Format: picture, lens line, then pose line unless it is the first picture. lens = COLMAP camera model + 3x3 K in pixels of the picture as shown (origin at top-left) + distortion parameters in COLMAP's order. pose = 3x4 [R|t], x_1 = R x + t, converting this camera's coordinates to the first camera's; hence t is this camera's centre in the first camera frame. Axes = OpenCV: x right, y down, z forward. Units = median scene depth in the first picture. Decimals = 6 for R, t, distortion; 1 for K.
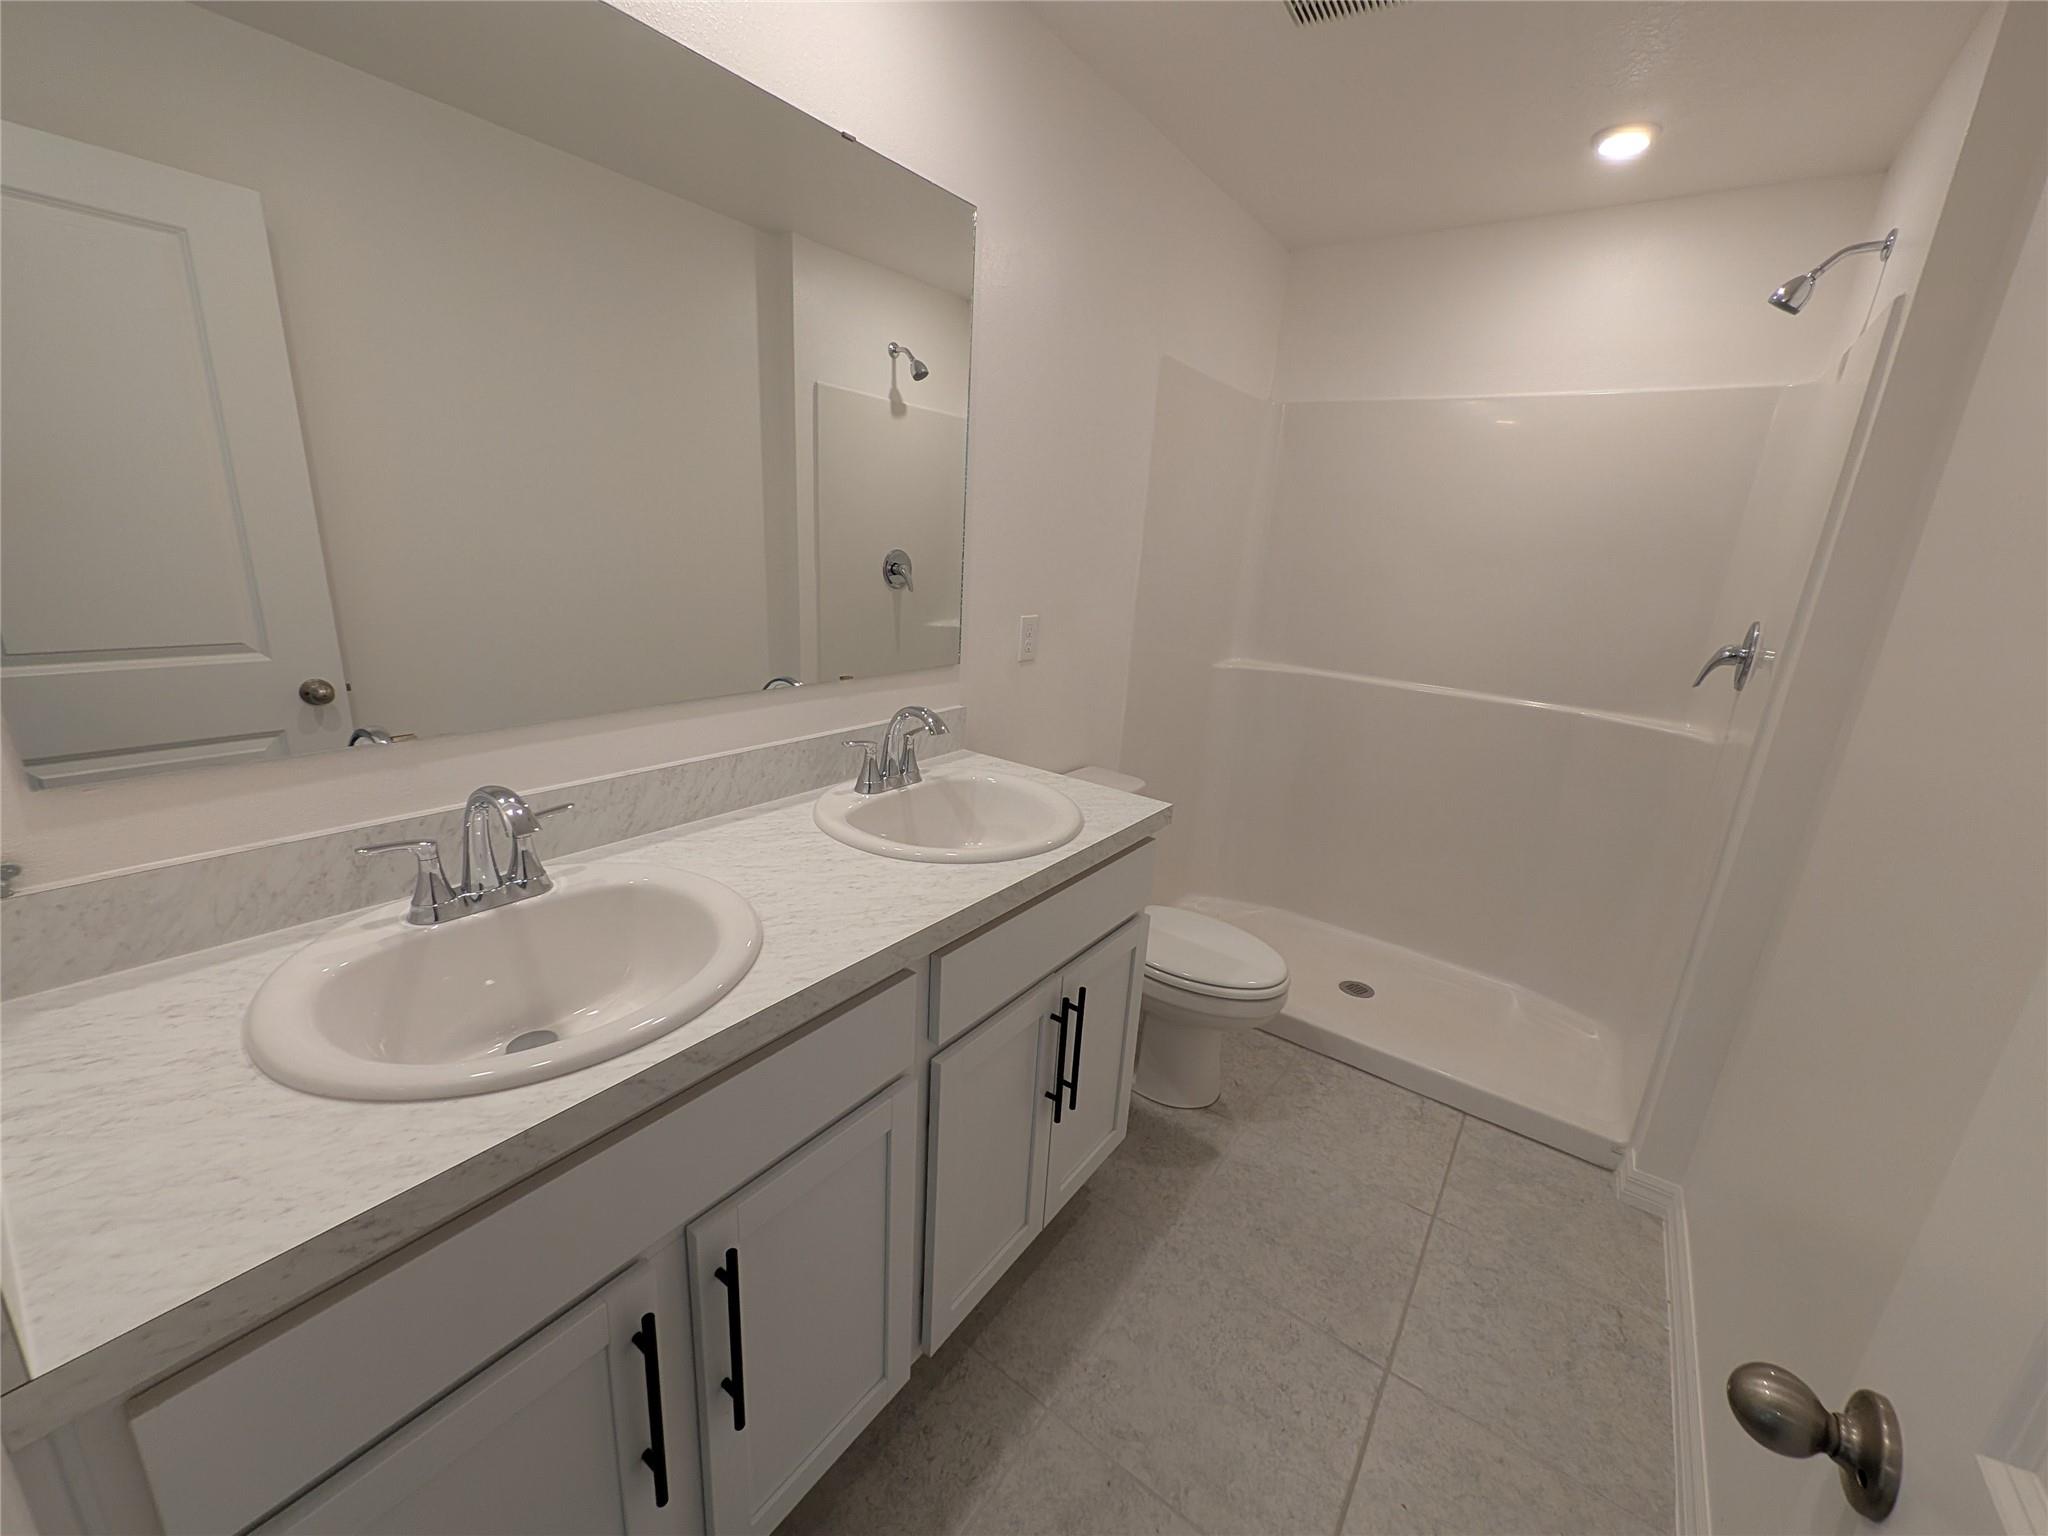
lens RADIAL K [[810.1, 0, 1023.2], [0, 810.1, 763.1], [0, 0, 1]] dist [0.003936, -0.000916]
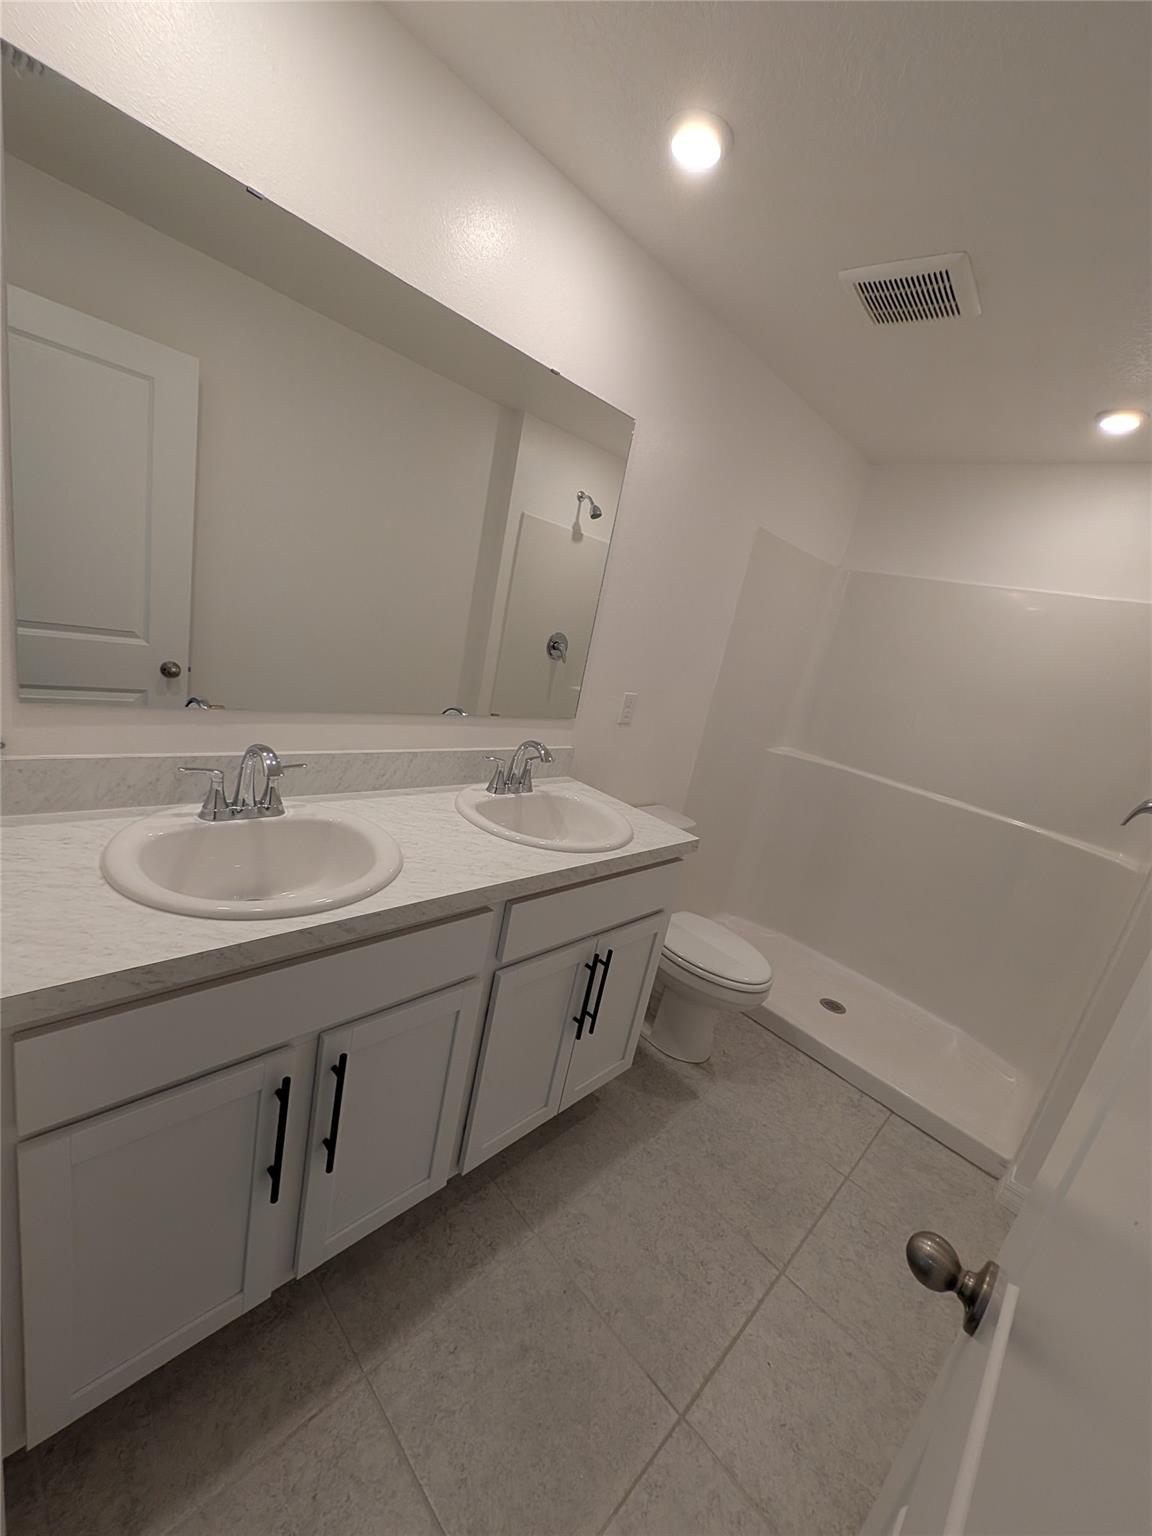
lens RADIAL K [[607.6, 0, 577.1], [0, 607.6, 770.0], [0, 0, 1]] dist [0.003936, -0.000916]
pose [[0.979457, 0.170860, -0.107104, 0.074520], [-0.175129, 0.984034, -0.031741, 0.004299], [0.099971, 0.049846, 0.993741, -0.104482]]
